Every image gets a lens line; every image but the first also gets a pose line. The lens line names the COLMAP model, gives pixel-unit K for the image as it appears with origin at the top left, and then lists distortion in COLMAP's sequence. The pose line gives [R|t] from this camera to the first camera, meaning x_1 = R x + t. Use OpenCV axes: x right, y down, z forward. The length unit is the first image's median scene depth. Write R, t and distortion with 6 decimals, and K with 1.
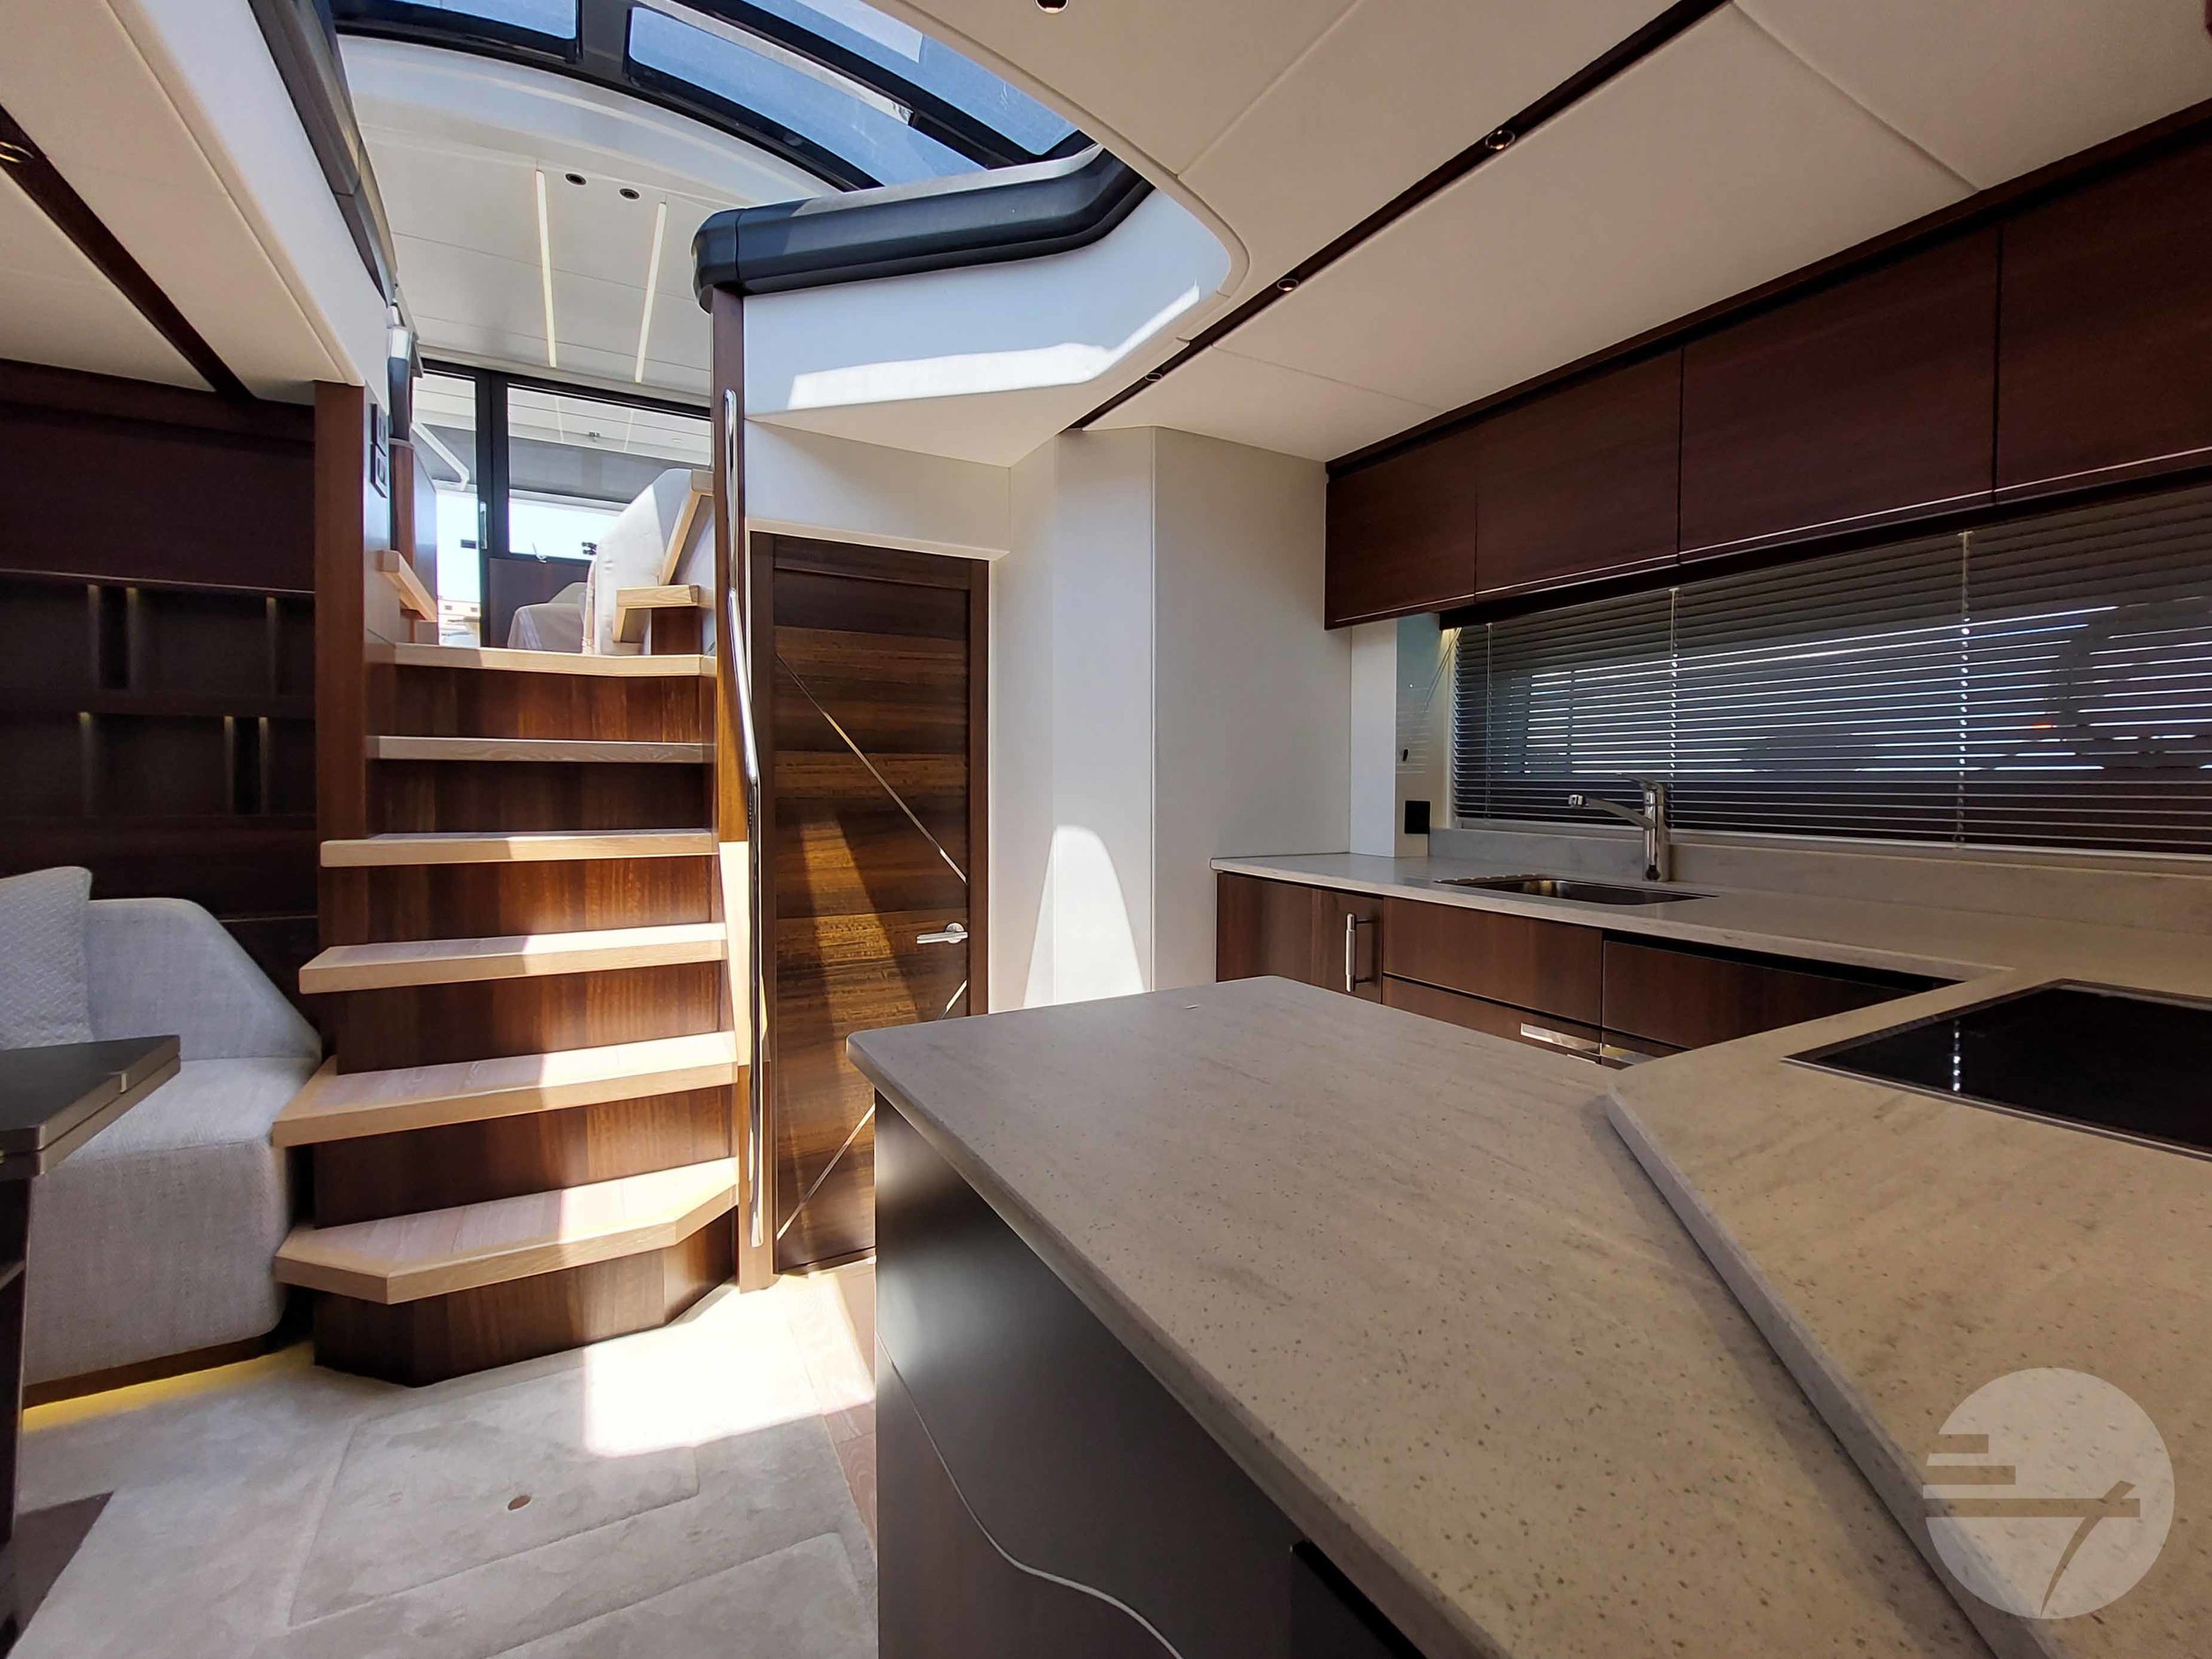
lens RADIAL K [[980.3, 0, 1189.6], [0, 980.3, 825.0], [0, 0, 1]] dist [-0.026644, -0.000542]
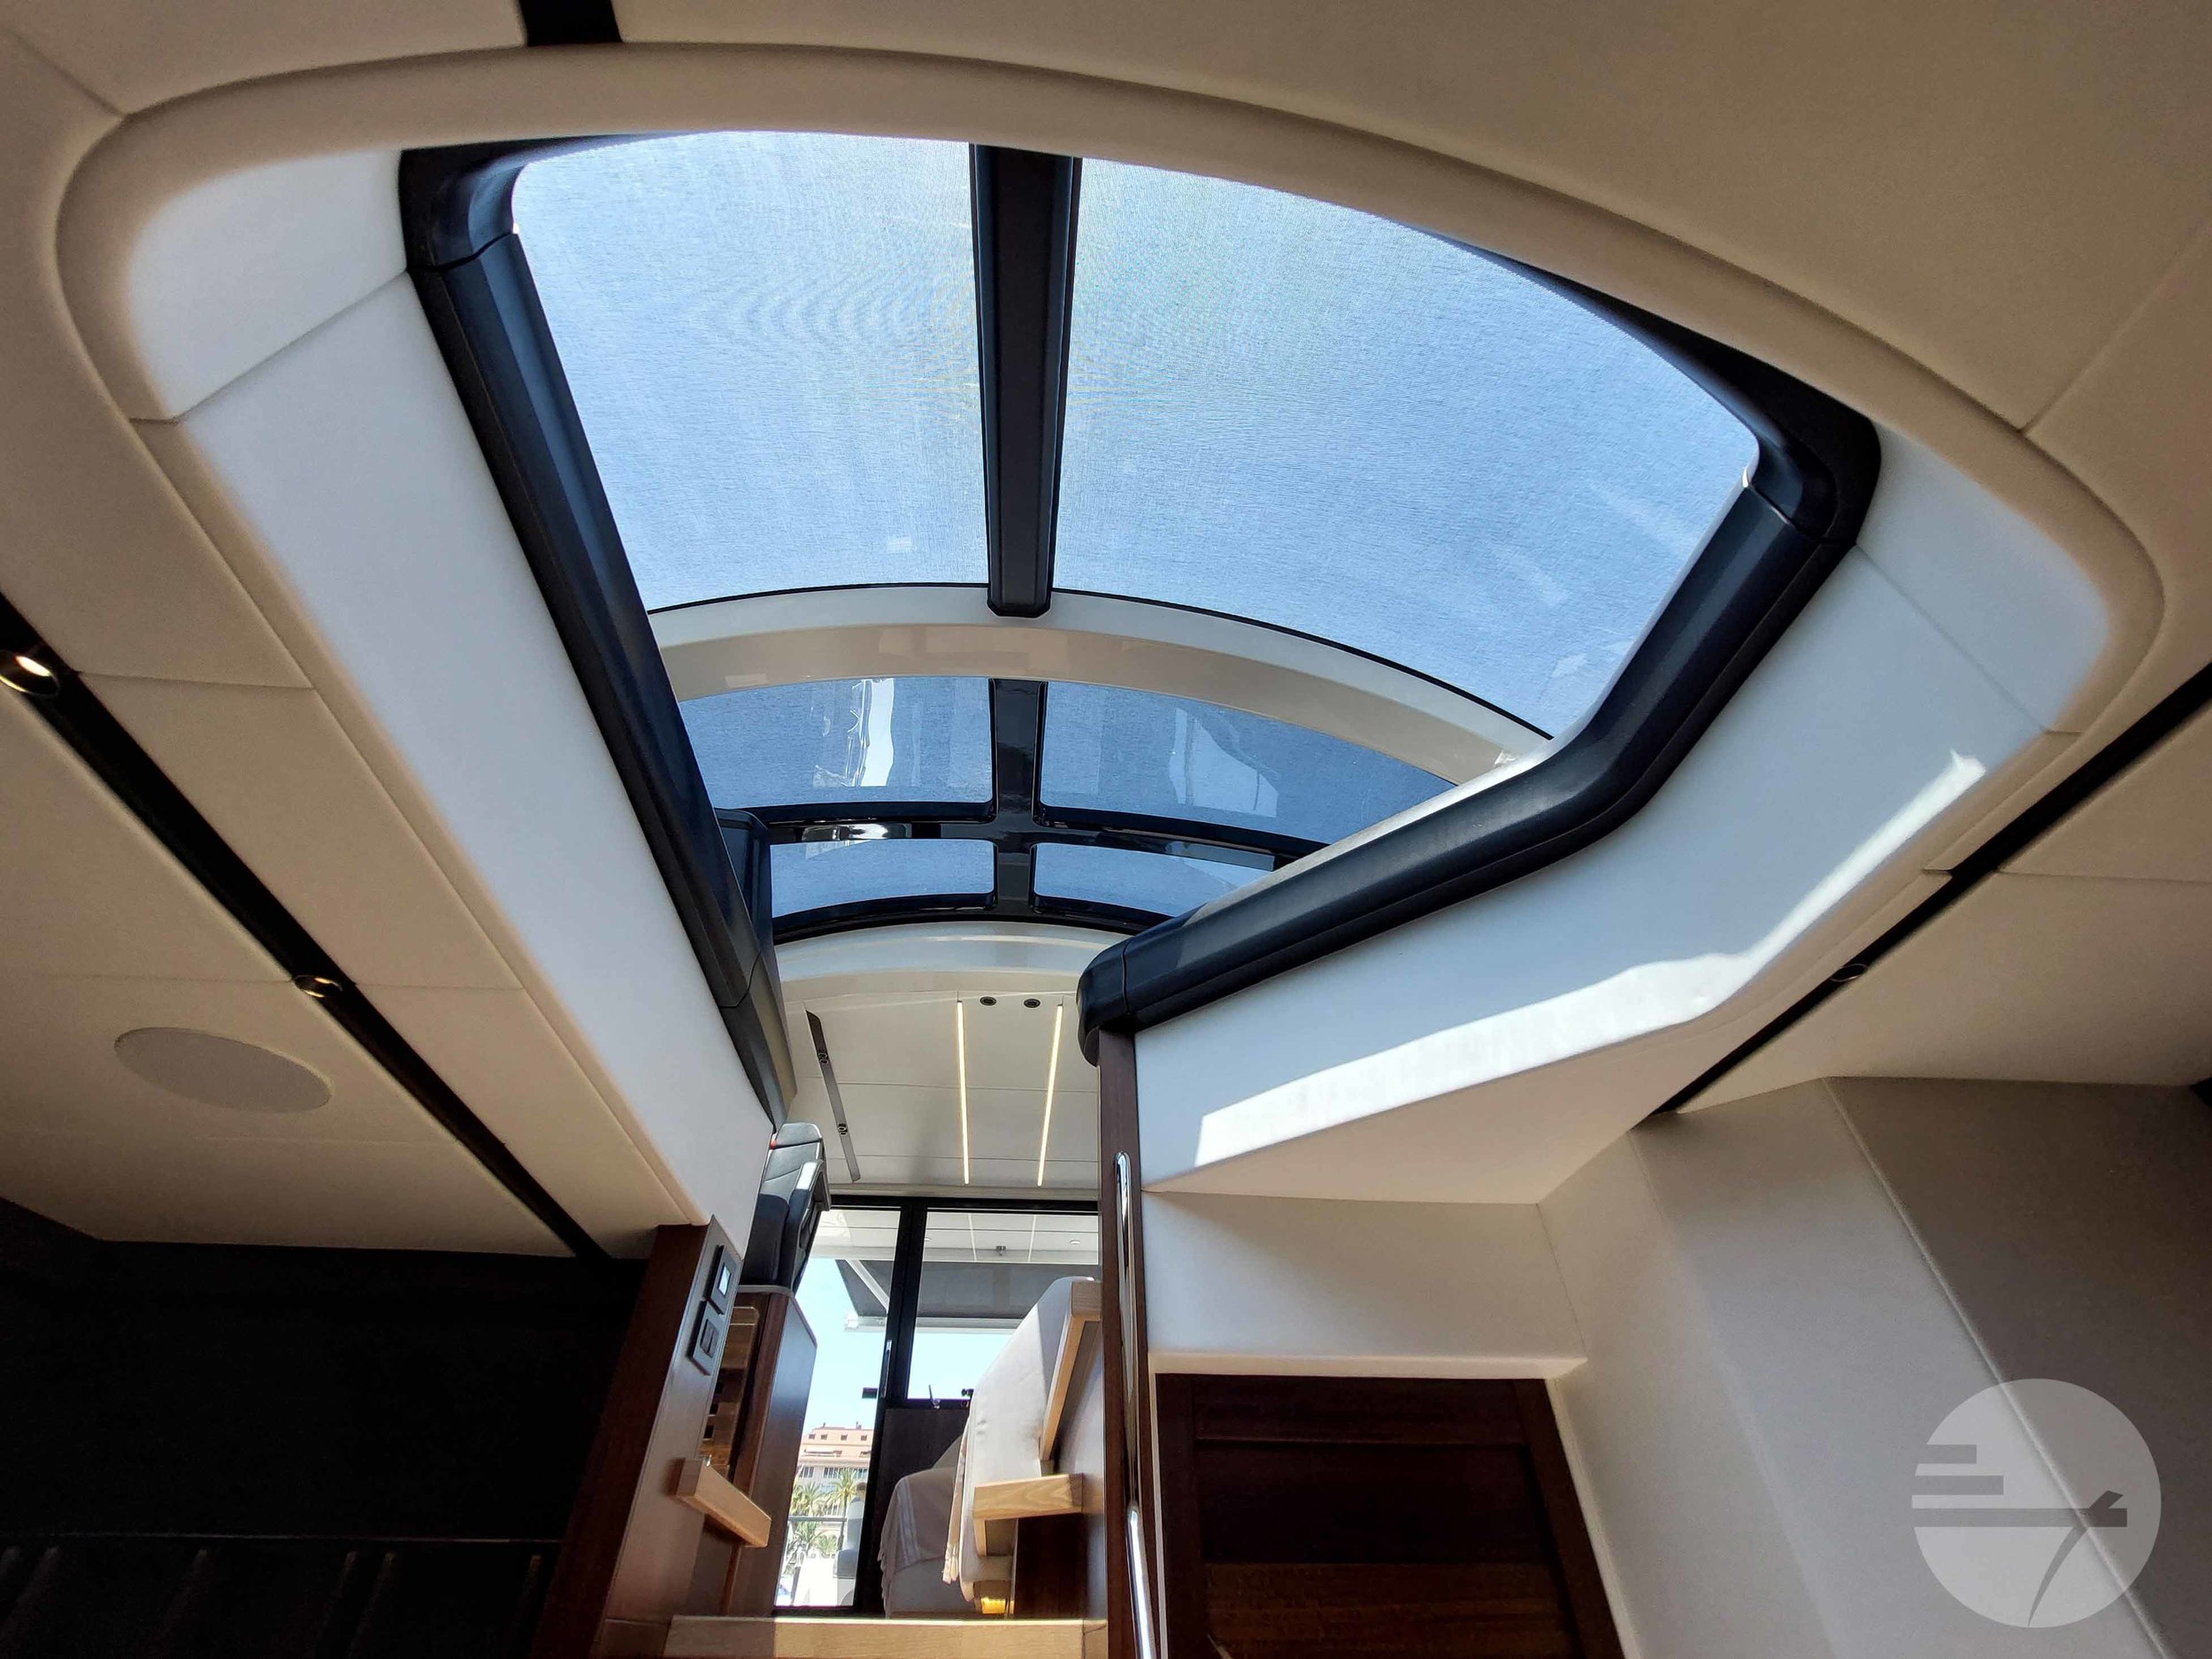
lens RADIAL K [[919.1, 0, 1090.3], [0, 919.1, 811.7], [0, 0, 1]] dist [0.019829, -0.011712]
pose [[0.889078, -0.312776, -0.334232, -0.162361], [-0.012068, 0.713885, -0.700159, -0.130814], [0.457597, 0.626529, 0.630925, 0.346232]]
